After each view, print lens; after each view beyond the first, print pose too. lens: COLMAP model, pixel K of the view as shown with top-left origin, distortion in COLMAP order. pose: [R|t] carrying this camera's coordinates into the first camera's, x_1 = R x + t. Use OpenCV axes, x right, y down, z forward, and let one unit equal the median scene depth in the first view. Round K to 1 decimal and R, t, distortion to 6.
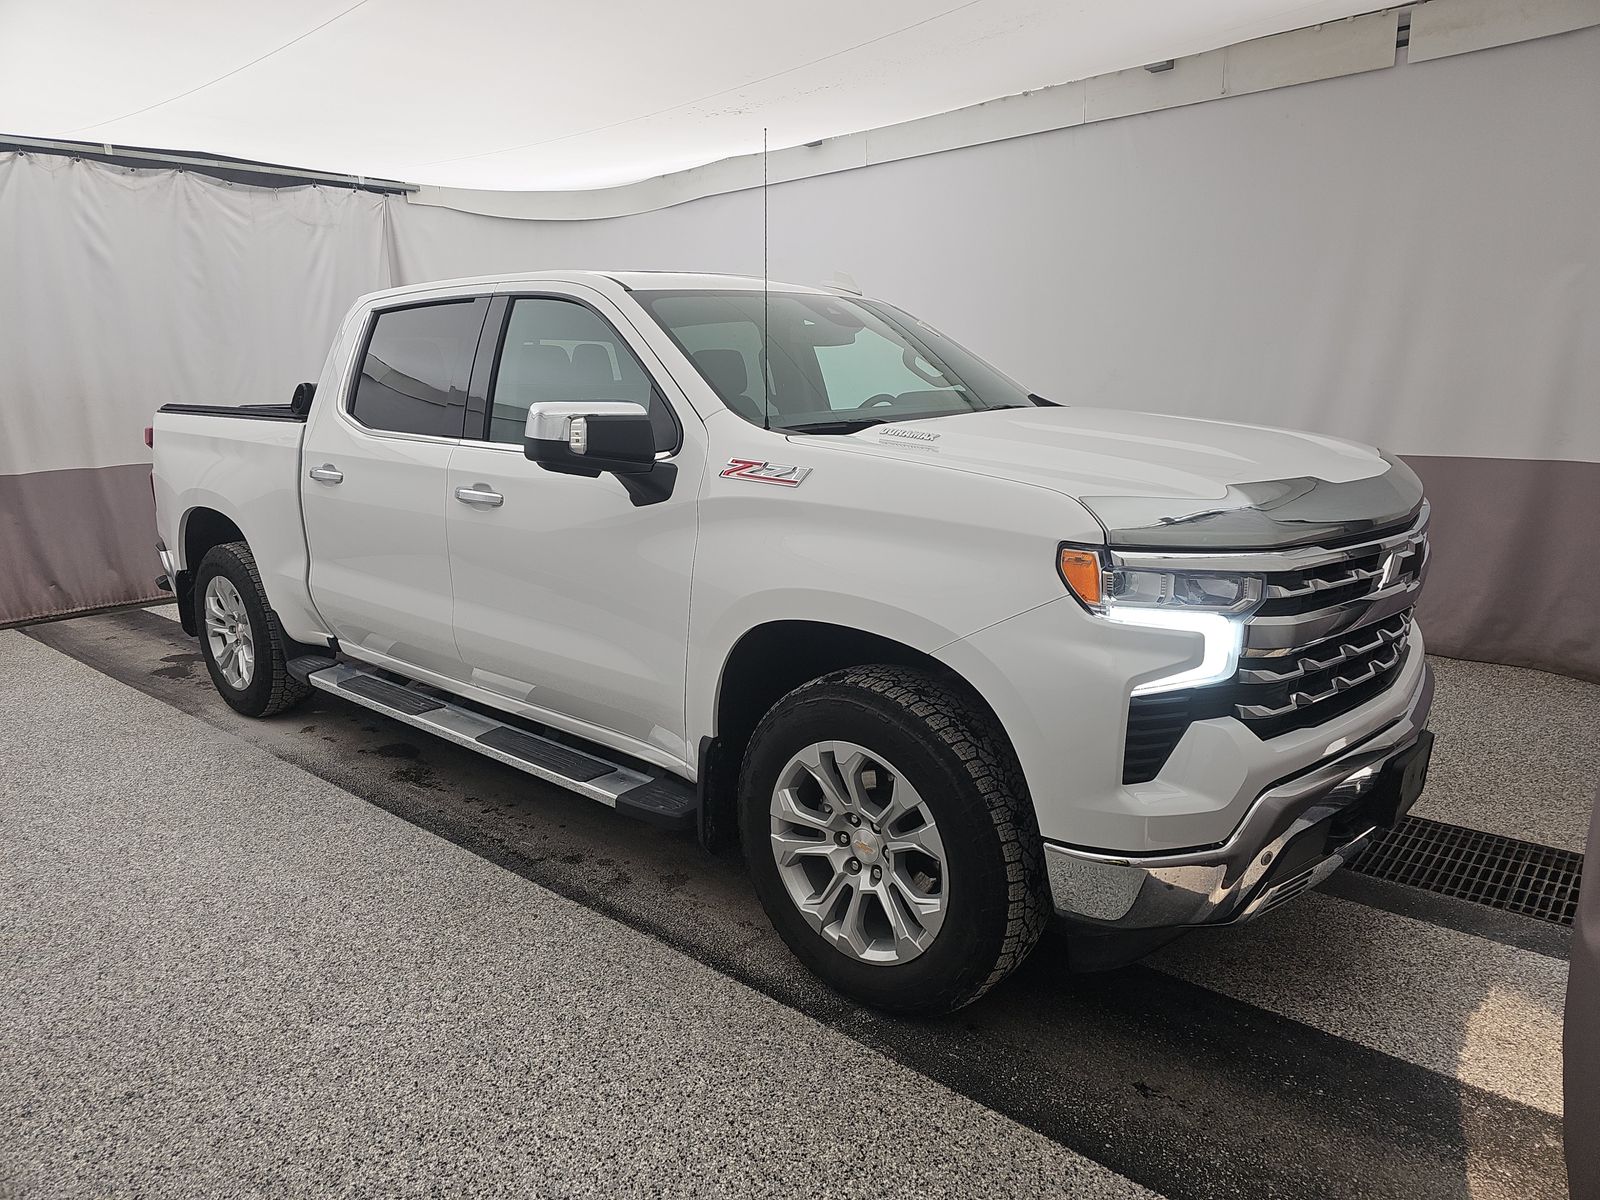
lens RADIAL K [[1074.5, 0, 820.4], [0, 1074.5, 600.8], [0, 0, 1]] dist [0.042712, -0.032823]
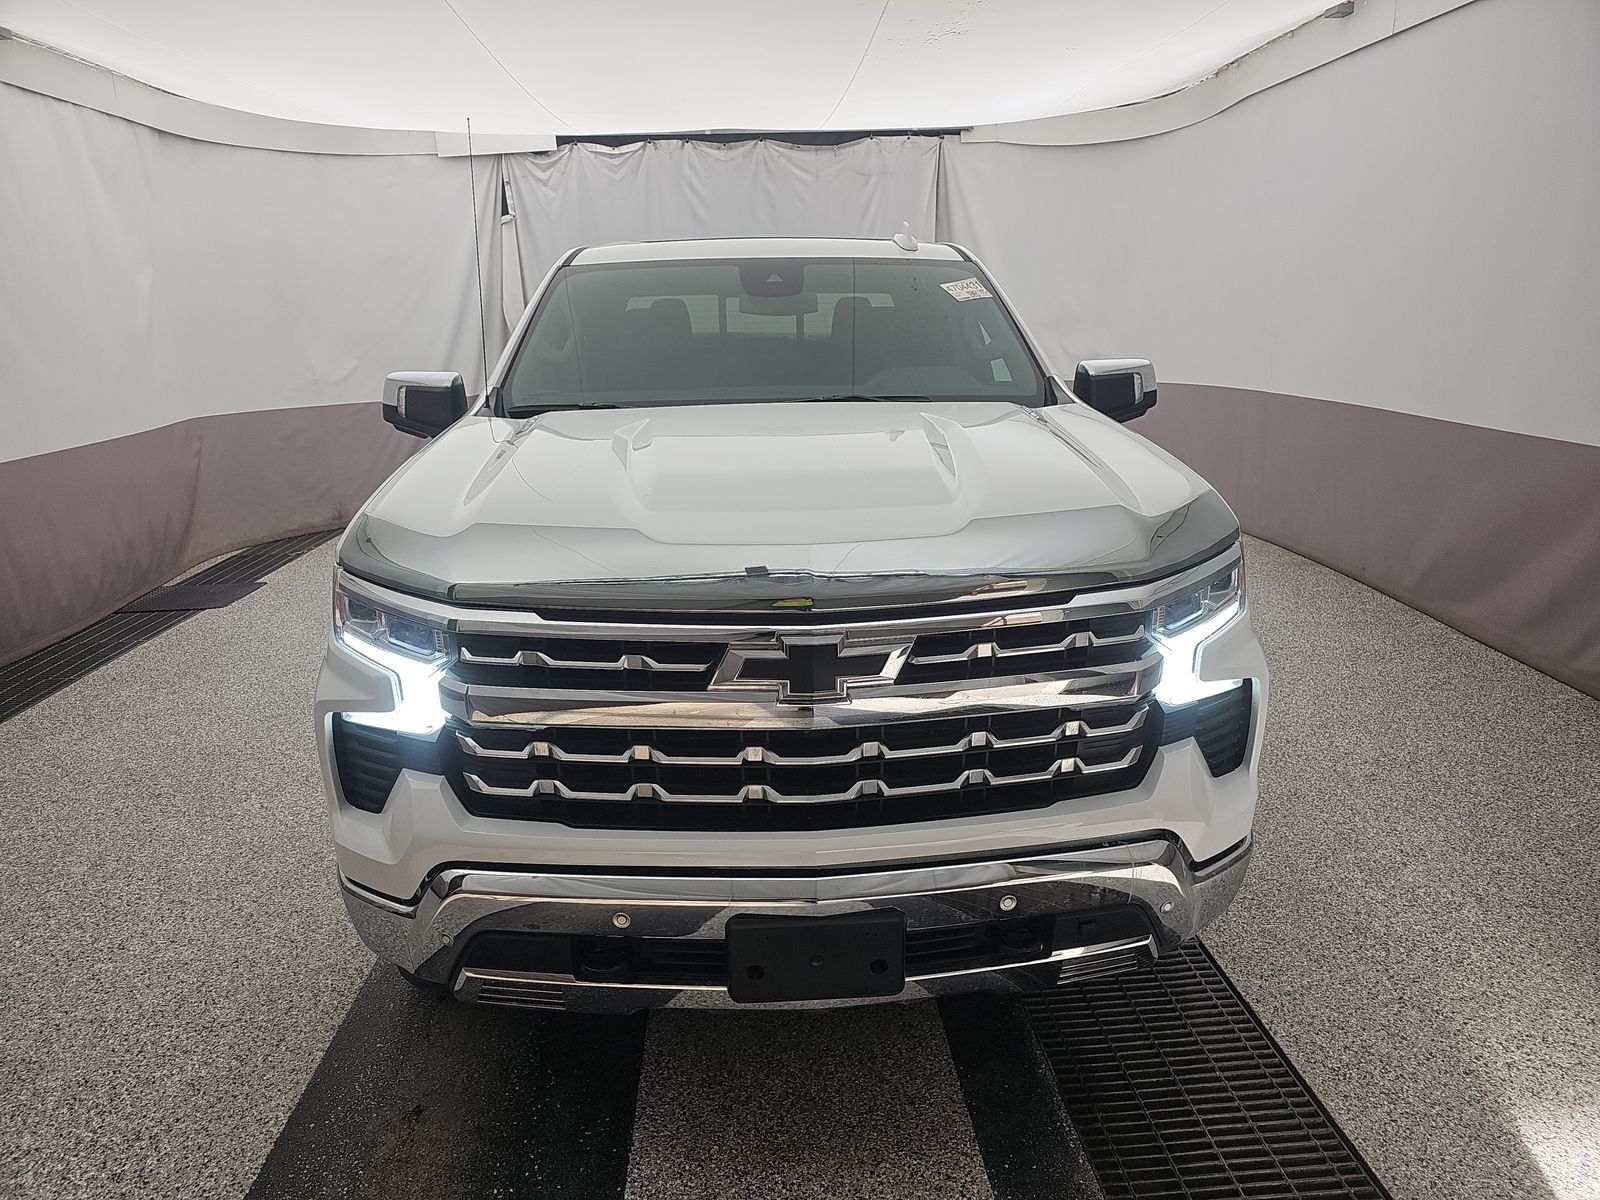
lens RADIAL K [[1074.5, 0, 820.4], [0, 1074.5, 600.8], [0, 0, 1]] dist [0.042712, -0.032823]
pose [[0.695893, 0.201183, -0.689390, 0.408055], [-0.145806, 0.979546, 0.138677, -0.071400], [0.703188, 0.004013, 0.710992, 0.197397]]
